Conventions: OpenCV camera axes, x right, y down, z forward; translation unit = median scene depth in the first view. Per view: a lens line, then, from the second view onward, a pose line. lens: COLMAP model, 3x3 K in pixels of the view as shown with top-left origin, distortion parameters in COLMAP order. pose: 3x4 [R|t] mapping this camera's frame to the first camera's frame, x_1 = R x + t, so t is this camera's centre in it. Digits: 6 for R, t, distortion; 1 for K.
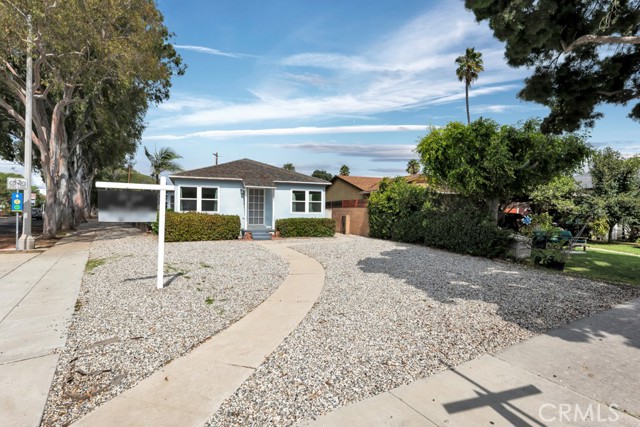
lens RADIAL K [[320.2, 0, 318.6], [0, 320.2, 212.3], [0, 0, 1]] dist [0.004082, -0.000965]
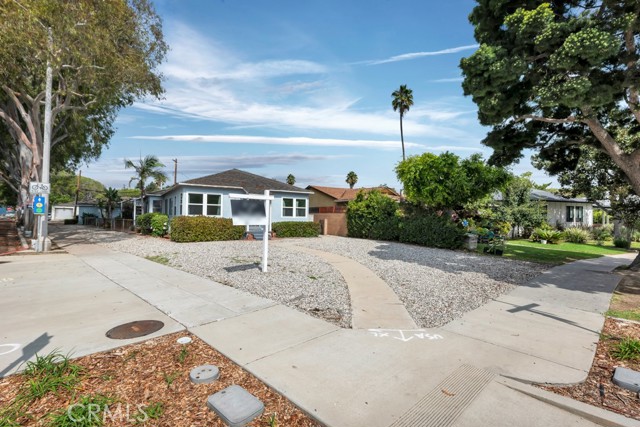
lens RADIAL K [[292.4, 0, 321.4], [0, 292.4, 213.6], [0, 0, 1]] dist [0.005936, -0.000365]
pose [[0.977997, 0.007856, 0.208469, -0.185879], [-0.005586, 0.999919, -0.011478, 0.000933], [-0.208542, 0.010061, 0.977962, -0.095387]]
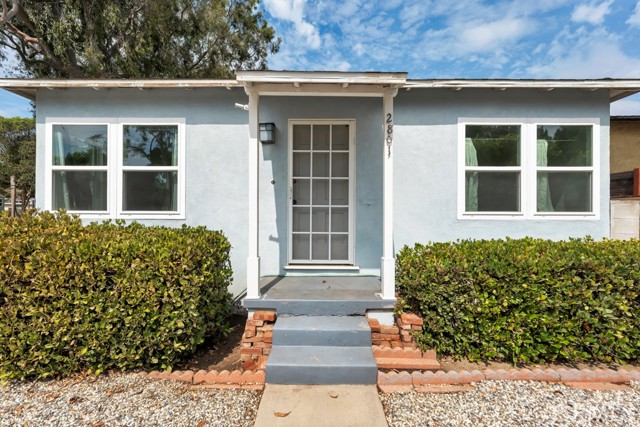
lens RADIAL K [[292.4, 0, 316.6], [0, 292.4, 211.1], [0, 0, 1]] dist [0.005936, -0.000365]
pose [[0.929733, -0.008311, -0.368141, -0.117427], [0.004417, 0.999925, -0.011419, 0.000253], [0.368208, 0.008990, 0.929700, 0.829728]]
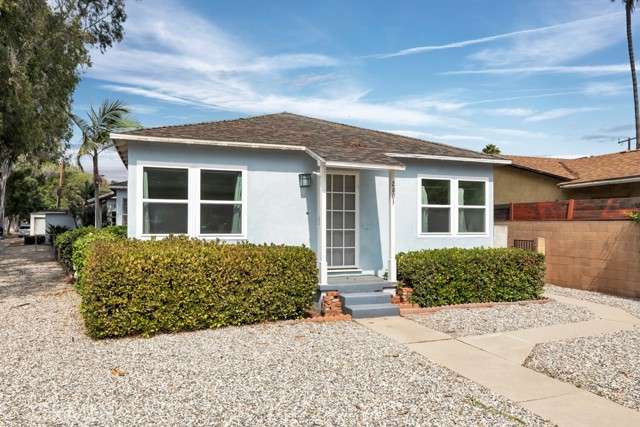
lens RADIAL K [[443.3, 0, 315.8], [0, 443.3, 215.4], [0, 0, 1]] dist [0.002312, -0.001782]
pose [[0.999571, -0.007261, -0.028391, -0.219168], [0.006625, 0.999726, -0.022434, -0.012478], [0.028546, 0.022236, 0.999345, 0.496760]]
